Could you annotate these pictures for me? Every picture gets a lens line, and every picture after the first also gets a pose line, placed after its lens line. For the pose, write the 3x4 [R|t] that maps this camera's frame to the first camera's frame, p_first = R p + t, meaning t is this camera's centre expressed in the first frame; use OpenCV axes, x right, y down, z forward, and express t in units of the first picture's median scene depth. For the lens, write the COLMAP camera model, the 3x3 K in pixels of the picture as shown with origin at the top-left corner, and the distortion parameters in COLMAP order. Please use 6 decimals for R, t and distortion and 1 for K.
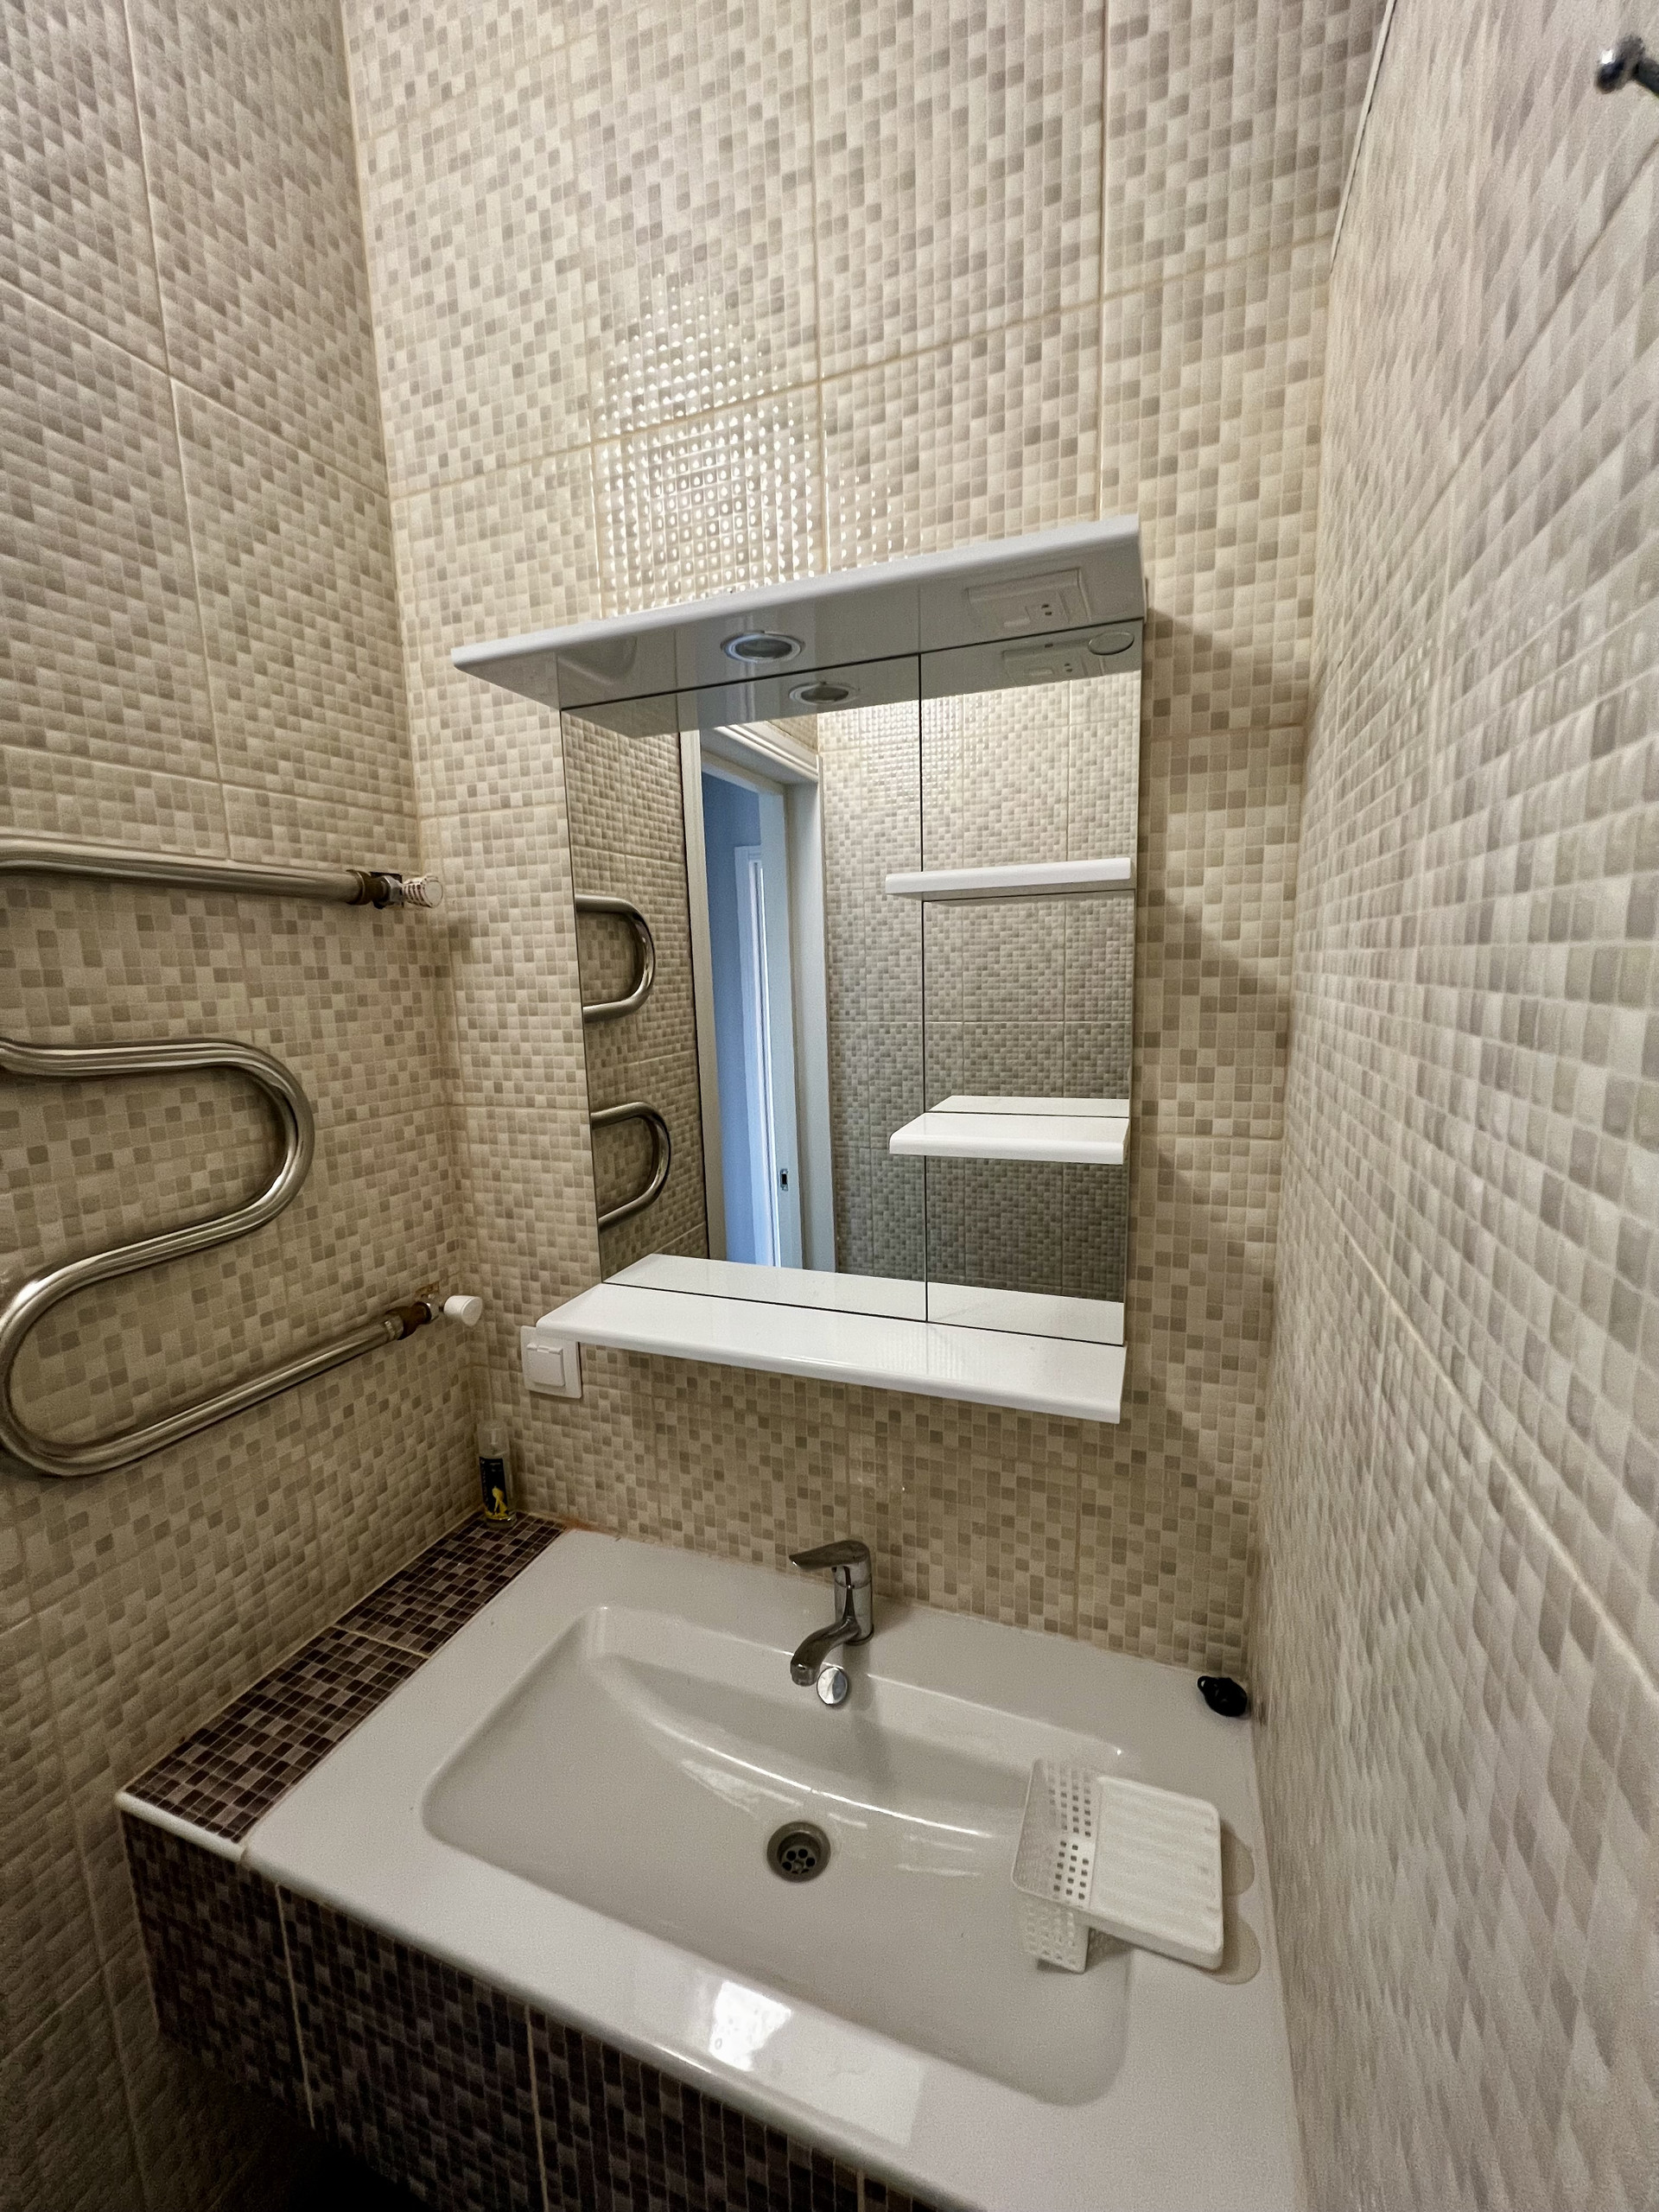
lens RADIAL K [[885.5, 0, 829.5], [0, 885.5, 1106.0], [0, 0, 1]] dist [-0.002888, 0.000422]
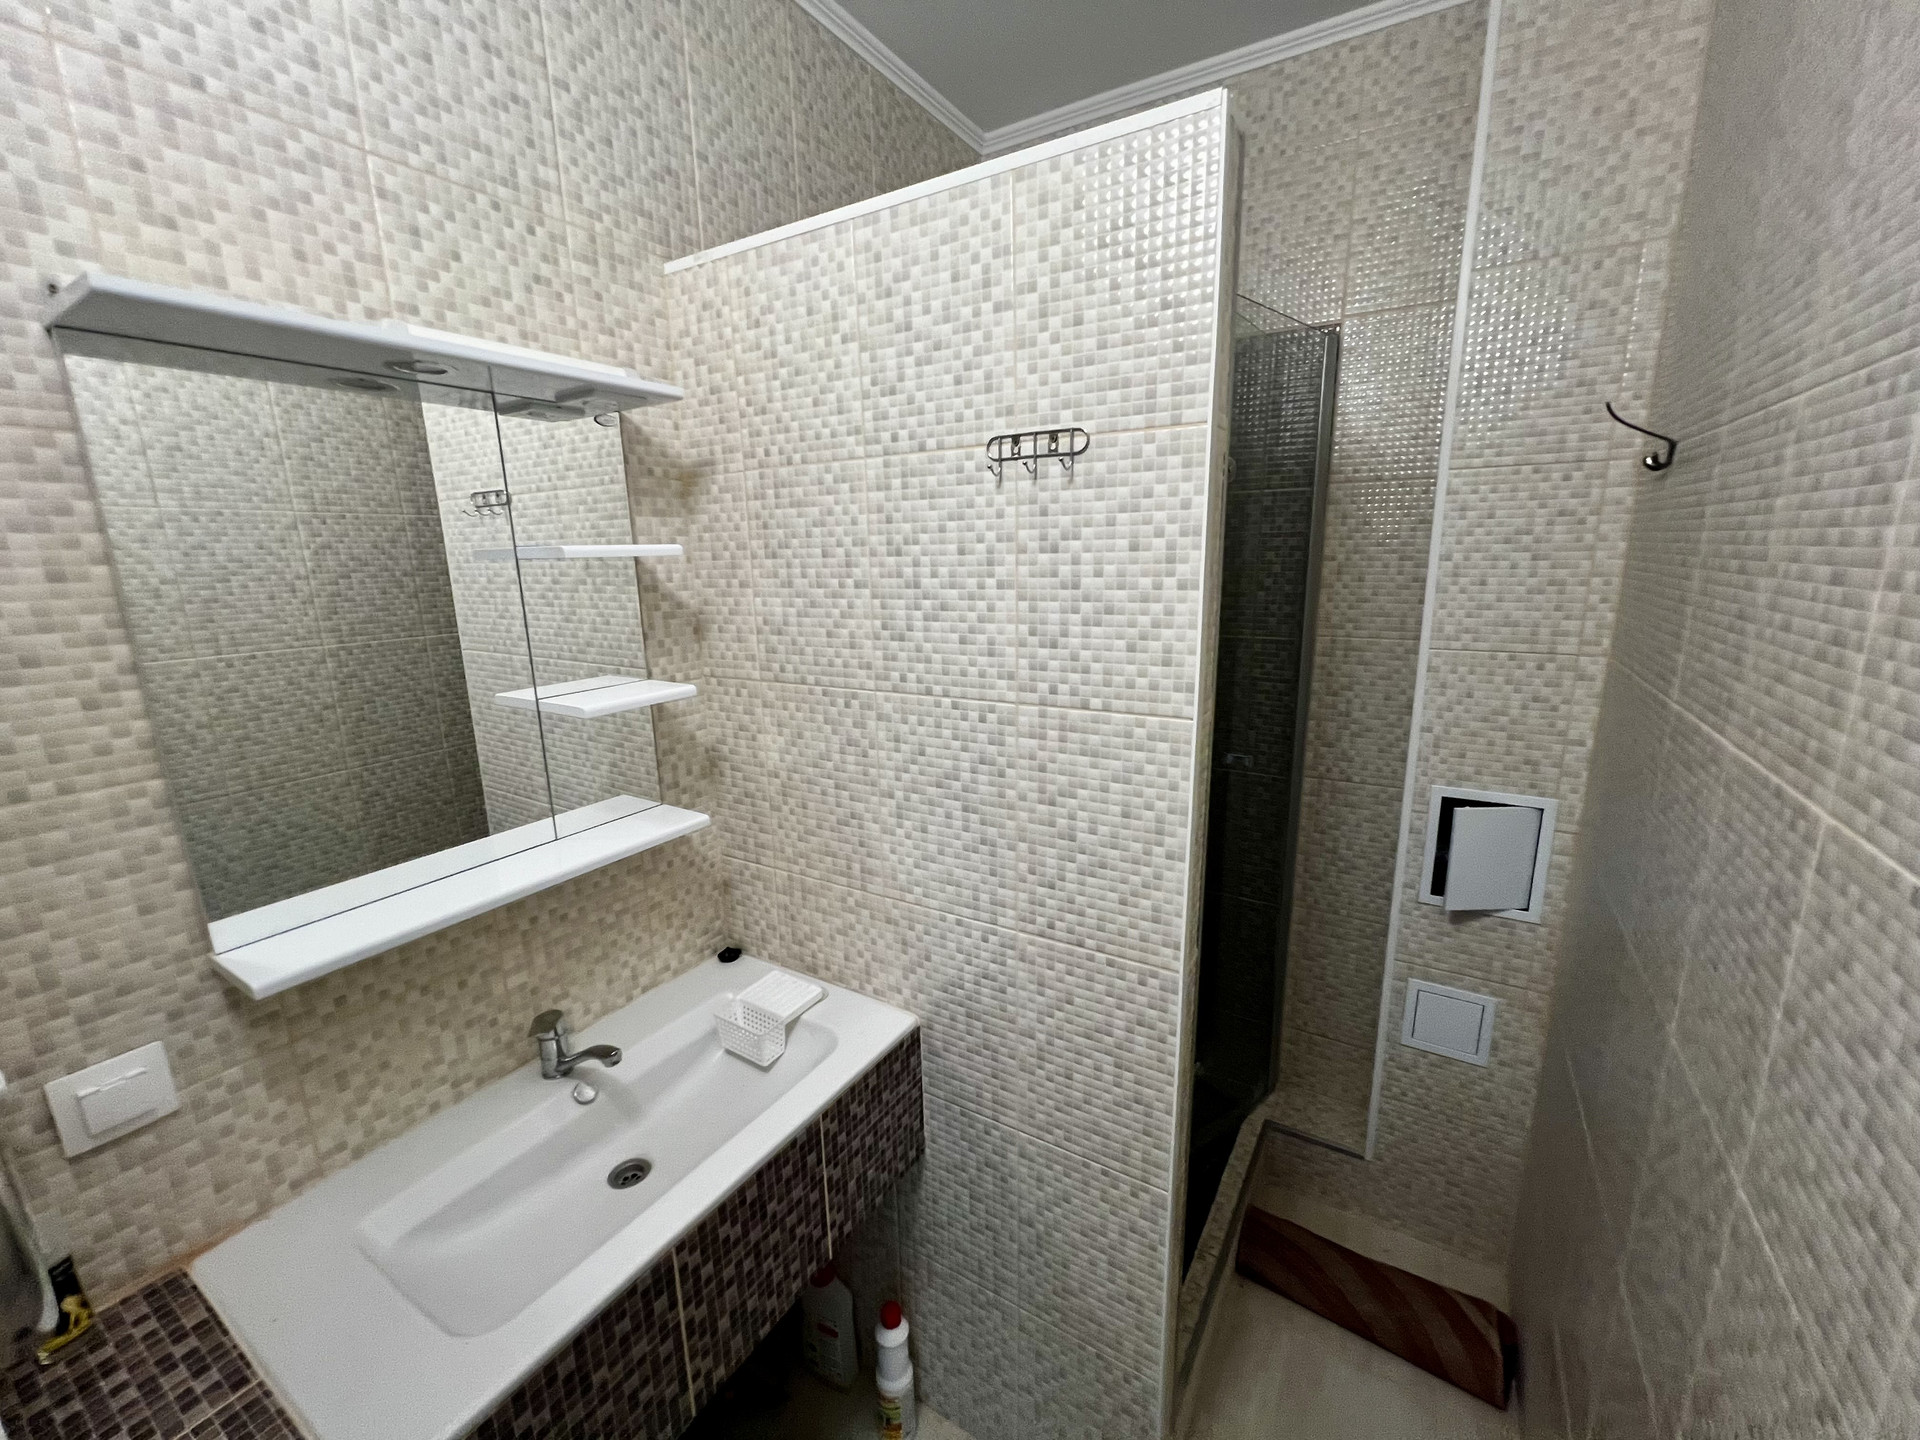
lens RADIAL K [[775.2, 0, 960.0], [0, 775.2, 720.0], [0, 0, 1]] dist [0.000751, -0.000319]
pose [[0.184128, -0.189326, 0.964496, -1.170144], [0.172826, 0.972222, 0.157849, -0.049472], [-0.967589, 0.137625, 0.211733, 0.041306]]
